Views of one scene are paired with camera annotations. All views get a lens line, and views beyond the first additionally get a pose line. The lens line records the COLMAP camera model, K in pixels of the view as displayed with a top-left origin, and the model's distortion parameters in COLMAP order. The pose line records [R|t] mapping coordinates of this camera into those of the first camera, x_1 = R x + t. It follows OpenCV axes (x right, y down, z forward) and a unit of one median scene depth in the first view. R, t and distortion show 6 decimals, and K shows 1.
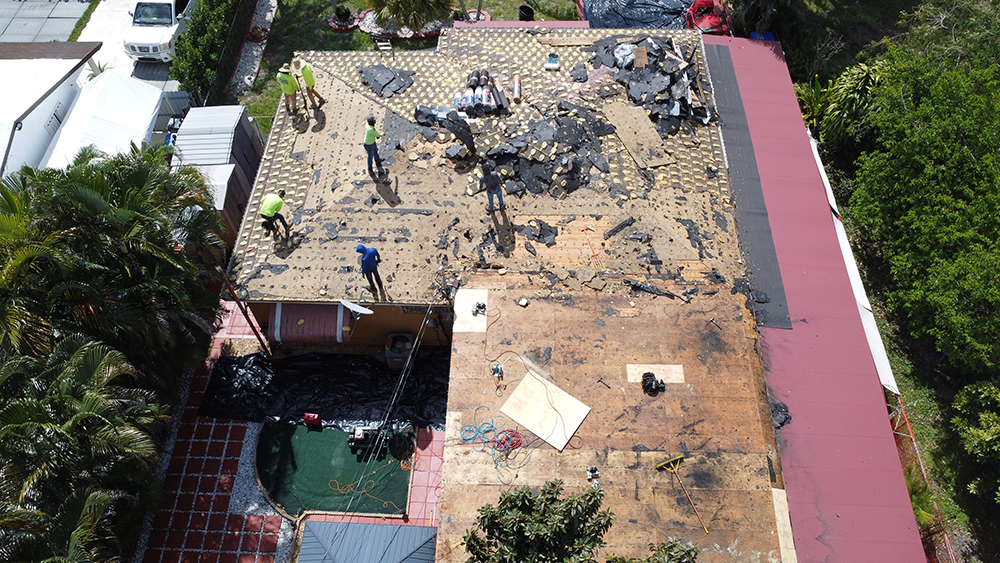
lens RADIAL K [[722.3, 0, 499.6], [0, 722.3, 277.2], [0, 0, 1]] dist [-0.018409, -0.020433]
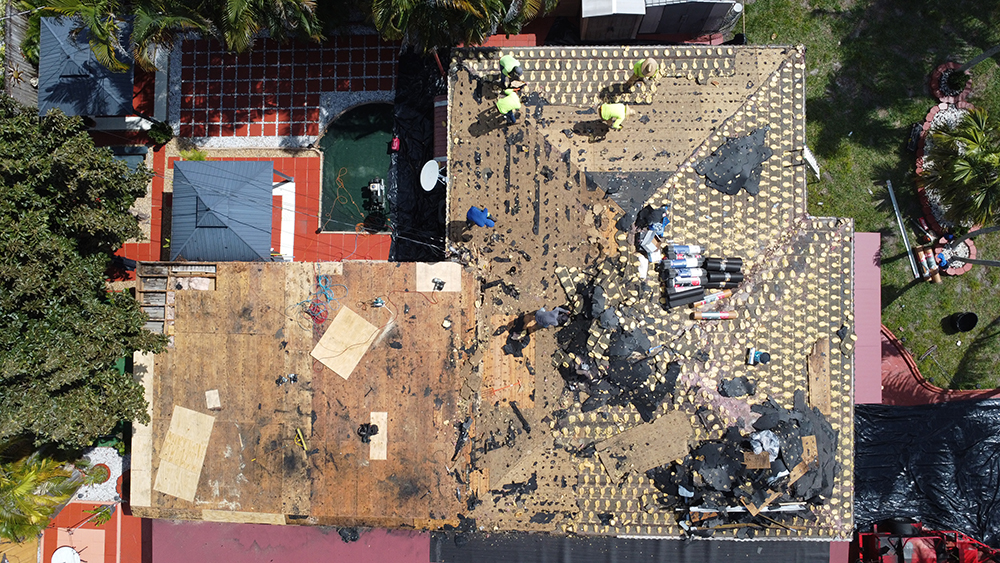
lens RADIAL K [[722.3, 0, 501.4], [0, 722.3, 281.4], [0, 0, 1]] dist [-0.018409, -0.020433]
pose [[0.028223, 0.999539, -0.011201, -0.016840], [-0.790751, 0.029179, 0.611442, -0.674138], [0.611487, -0.008399, 0.791210, 0.166680]]
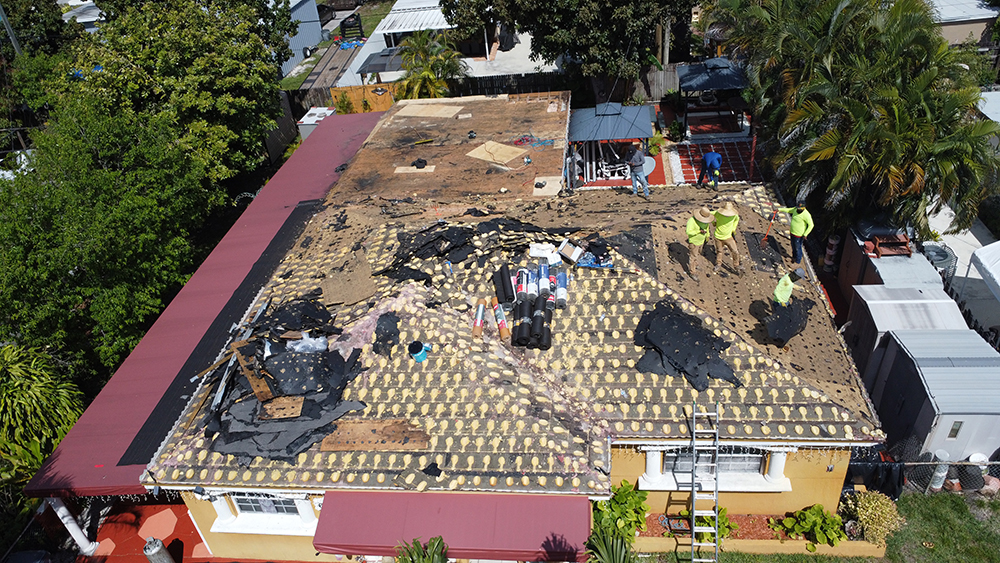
lens RADIAL K [[722.3, 0, 500.4], [0, 722.3, 287.6], [0, 0, 1]] dist [-0.018409, -0.020433]
pose [[-0.989529, 0.059959, 0.131294, -0.103530], [0.131306, -0.003767, 0.991335, -1.090131], [0.059934, 0.998194, -0.004146, 1.104402]]
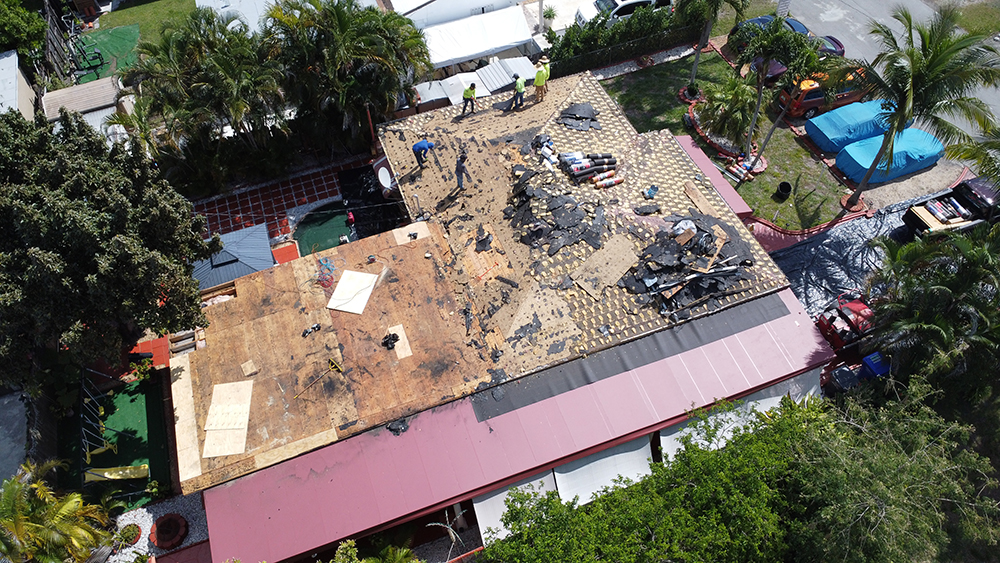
lens RADIAL K [[722.3, 0, 501.1], [0, 722.3, 281.1], [0, 0, 1]] dist [-0.018409, -0.020433]
pose [[0.380375, 0.728954, -0.569158, 0.880514], [-0.745344, 0.605965, 0.277973, -0.412224], [0.547519, 0.318484, 0.773815, 0.000352]]
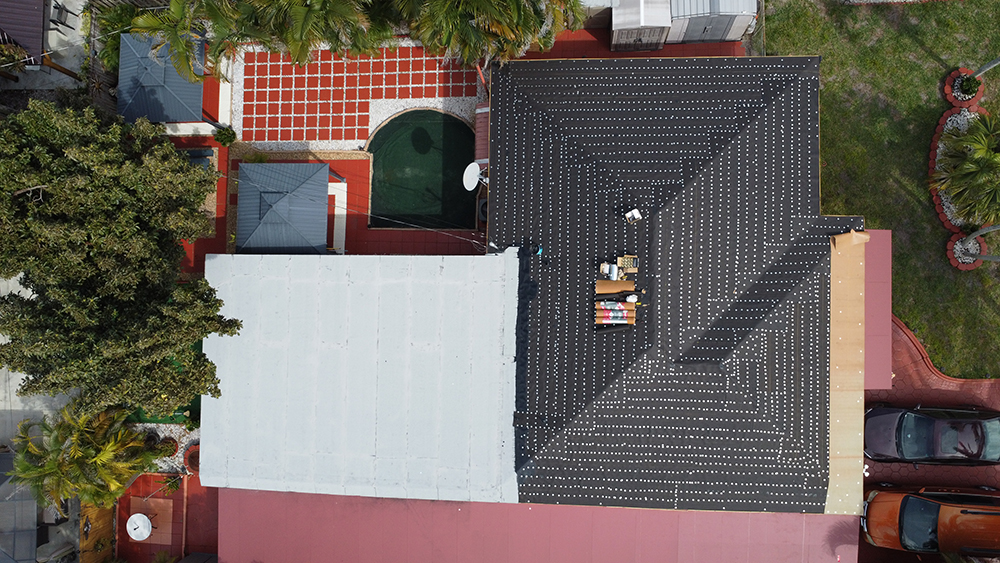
lens RADIAL K [[722.3, 0, 494.4], [0, 722.3, 279.8], [0, 0, 1]] dist [-0.018409, -0.020433]
pose [[0.022469, 0.999672, -0.012276, -0.005734], [-0.760573, 0.025062, 0.648768, -0.724503], [0.648863, -0.005240, 0.760887, 0.081172]]
